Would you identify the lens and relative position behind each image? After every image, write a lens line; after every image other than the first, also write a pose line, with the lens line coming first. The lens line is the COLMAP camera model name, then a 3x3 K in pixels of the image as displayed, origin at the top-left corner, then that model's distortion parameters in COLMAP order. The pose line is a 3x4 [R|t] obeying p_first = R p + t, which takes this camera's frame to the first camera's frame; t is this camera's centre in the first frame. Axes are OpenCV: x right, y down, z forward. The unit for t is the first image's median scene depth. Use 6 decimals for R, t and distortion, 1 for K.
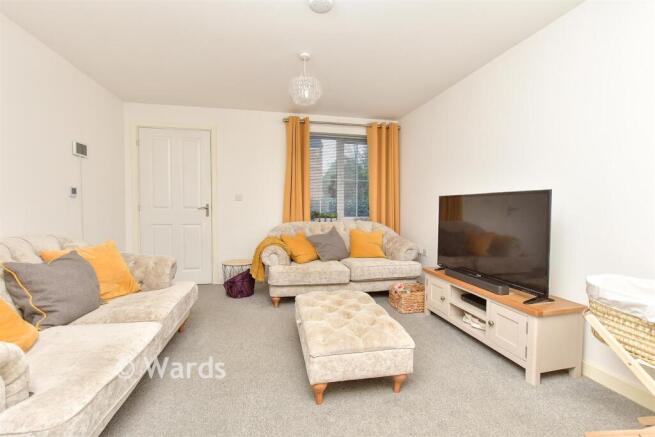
lens RADIAL K [[287.8, 0, 327.5], [0, 287.8, 218.5], [0, 0, 1]] dist [-0.000090, -0.000013]
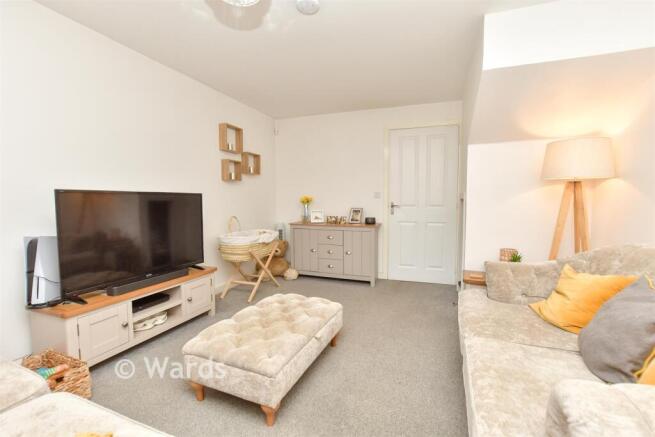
lens RADIAL K [[287.8, 0, 327.5], [0, 287.8, 218.5], [0, 0, 1]] dist [-0.000090, -0.000013]
pose [[-0.839060, -0.043271, 0.542315, -0.489760], [0.012629, 0.995014, 0.098931, -0.079745], [-0.543892, 0.089859, -0.834330, 1.420638]]
